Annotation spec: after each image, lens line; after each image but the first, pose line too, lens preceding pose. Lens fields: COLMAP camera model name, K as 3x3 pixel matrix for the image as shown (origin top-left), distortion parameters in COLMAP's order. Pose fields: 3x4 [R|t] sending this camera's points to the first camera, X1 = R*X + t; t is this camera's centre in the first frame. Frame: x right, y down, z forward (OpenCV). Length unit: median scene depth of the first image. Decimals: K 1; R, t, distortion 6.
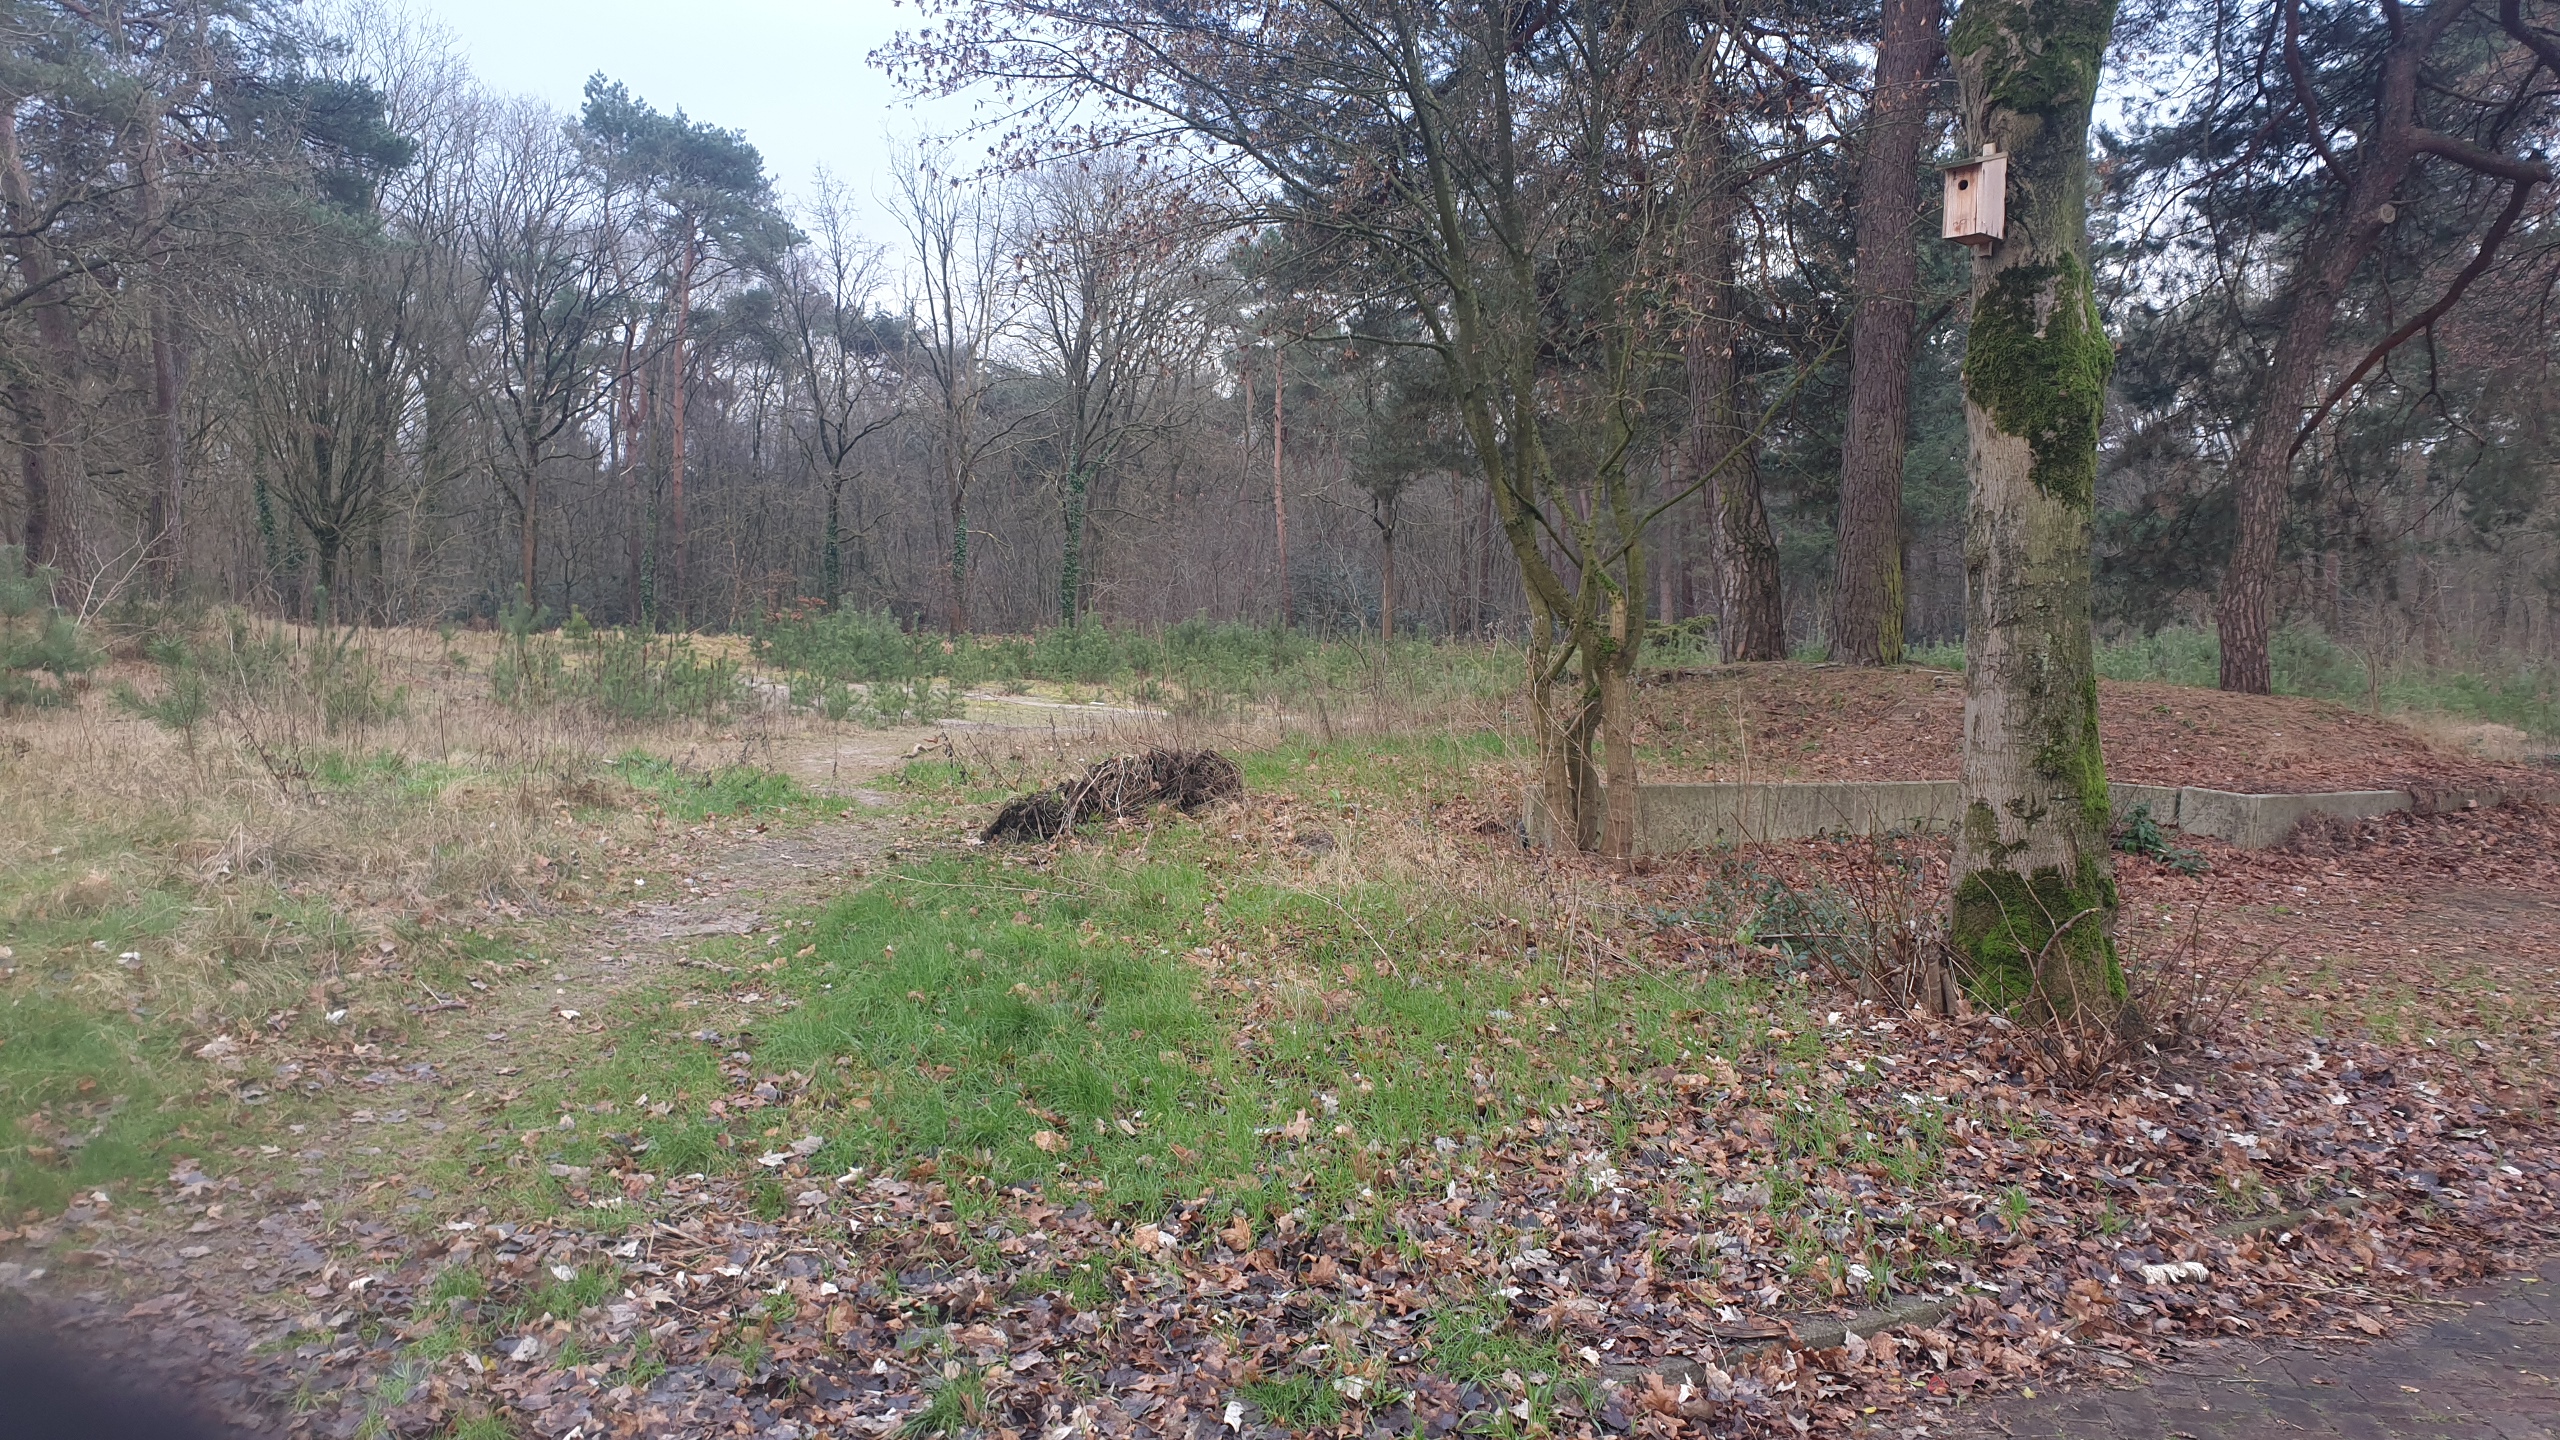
lens RADIAL K [[2043.4, 0, 1280.9], [0, 2043.4, 720.0], [0, 0, 1]] dist [-0.003659, -0.001970]
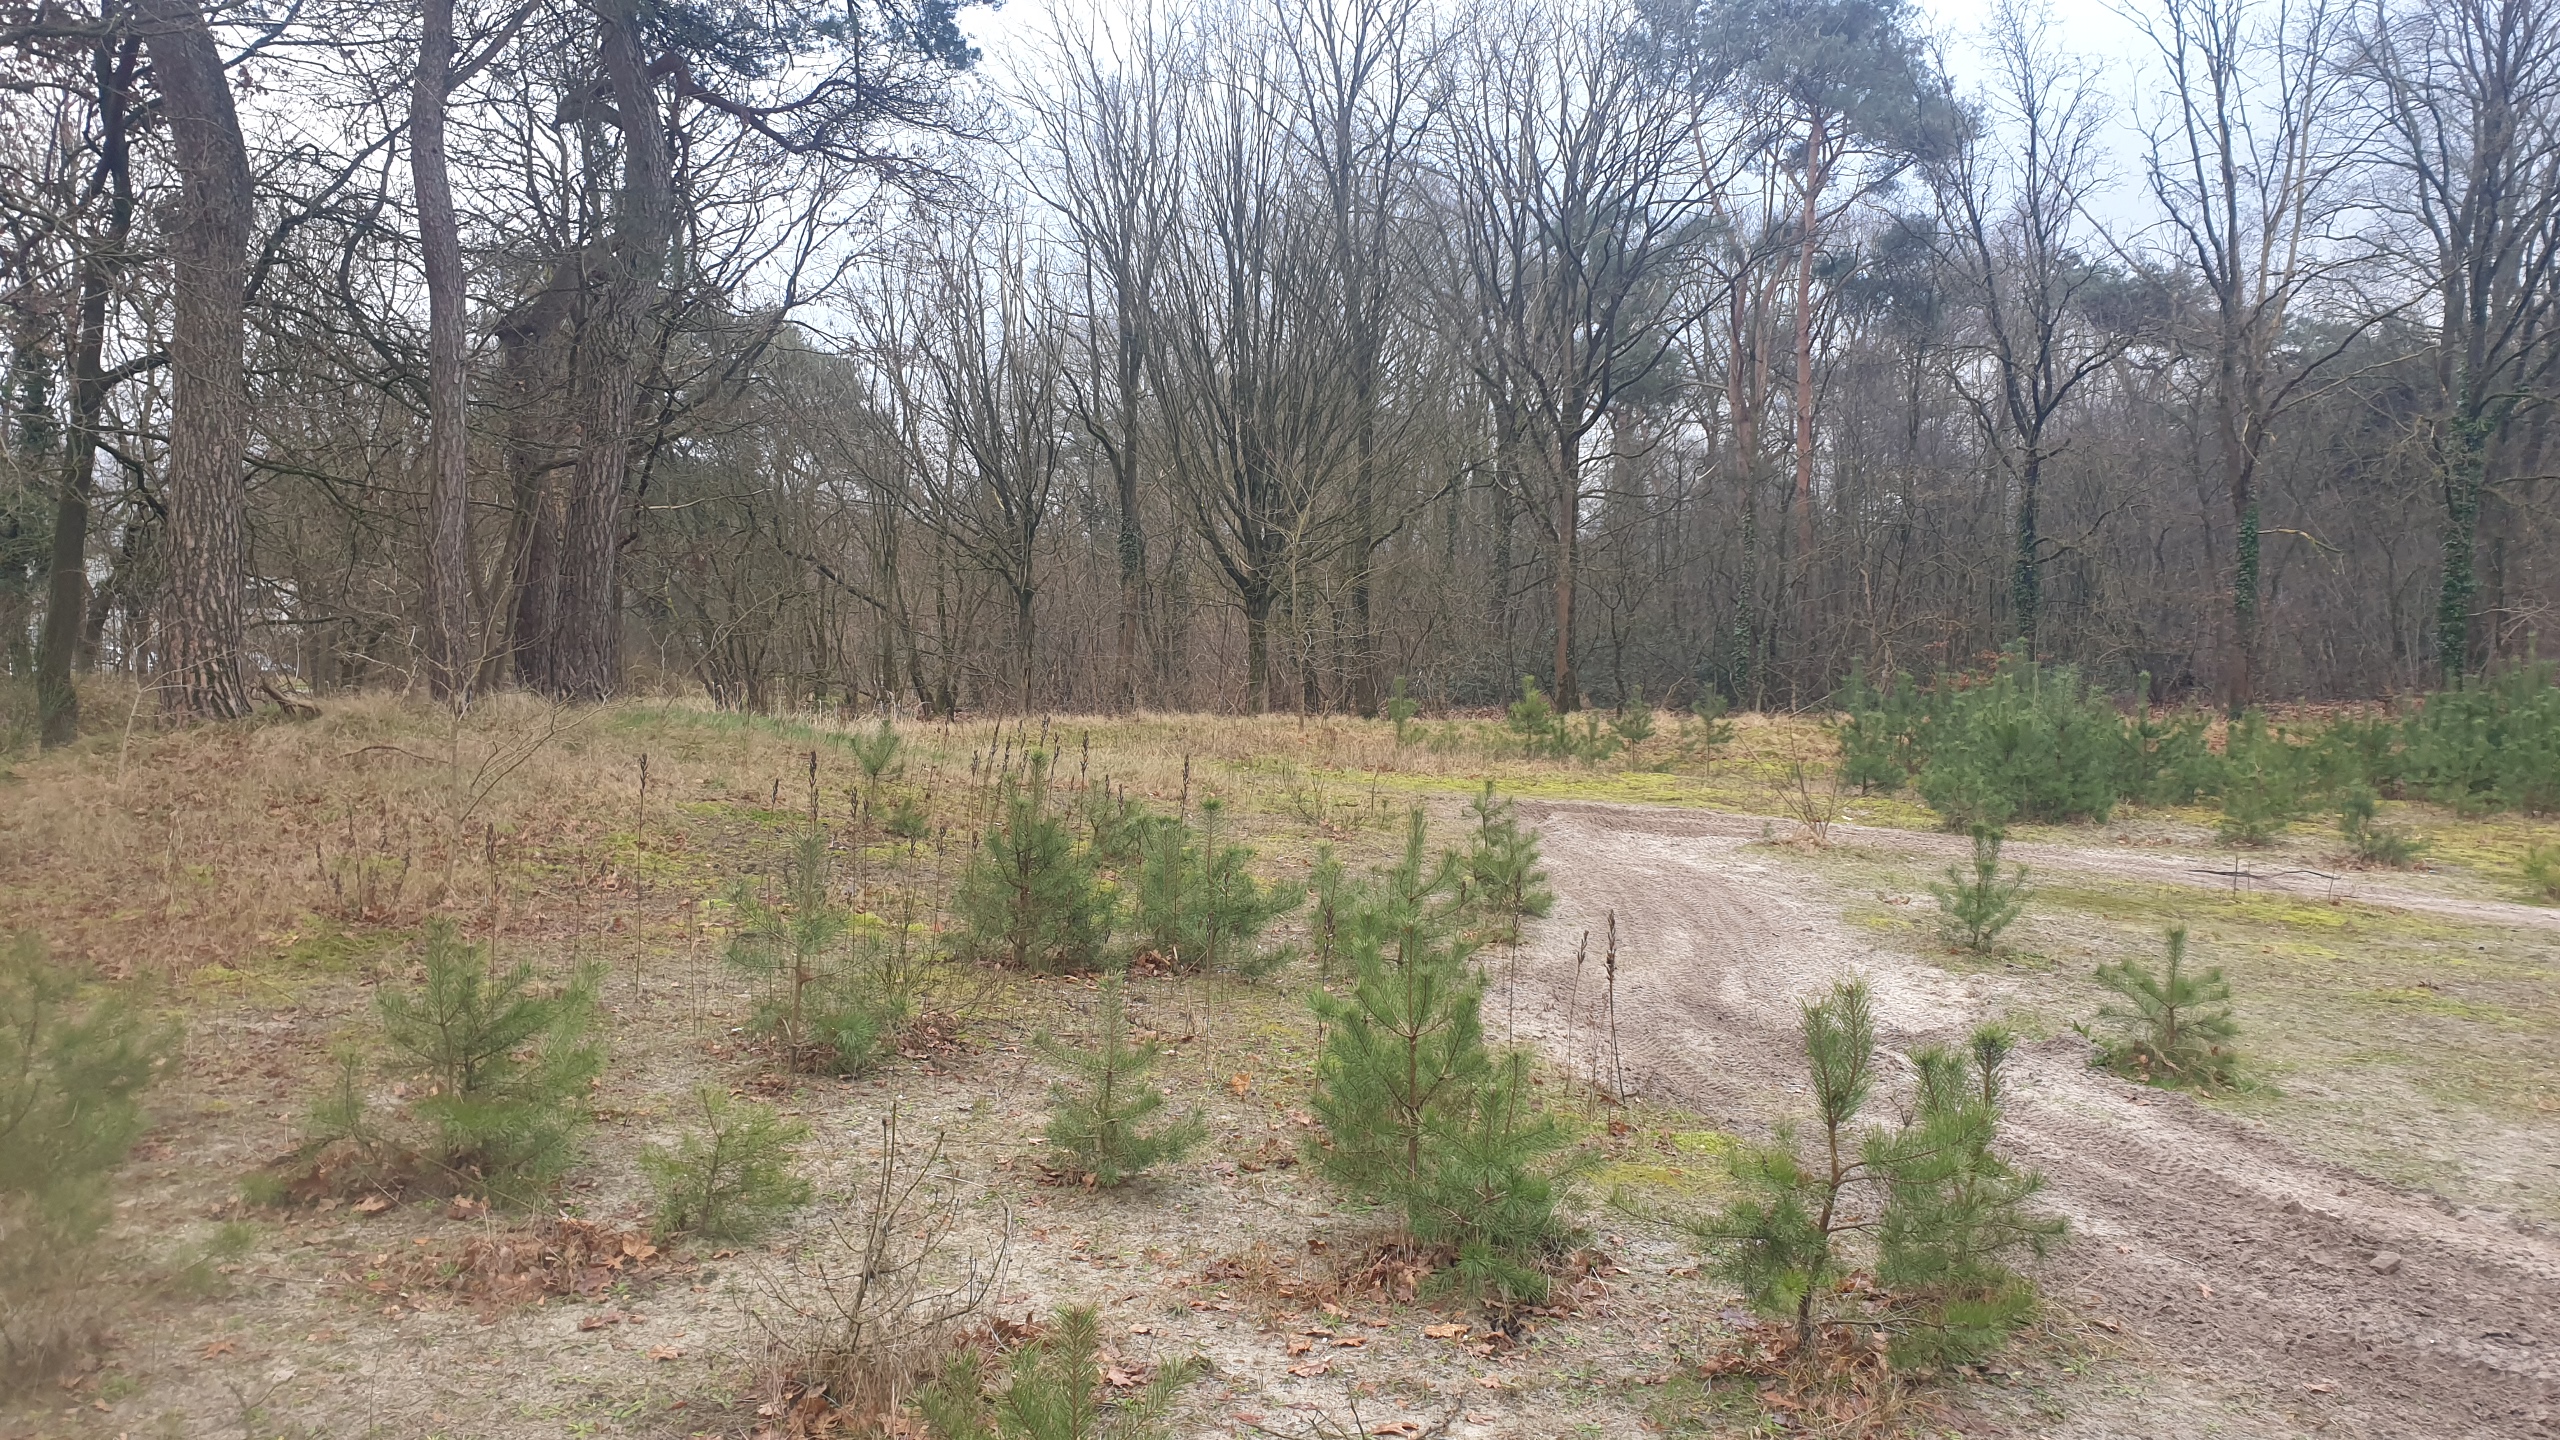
lens RADIAL K [[2043.4, 0, 1289.9], [0, 2043.4, 782.4], [0, 0, 1]] dist [-0.003659, -0.001970]
pose [[0.826048, 0.000659, -0.563599, -0.052344], [-0.000192, 1.000000, 0.000887, -0.019562], [0.563599, -0.000625, 0.826048, 0.351895]]
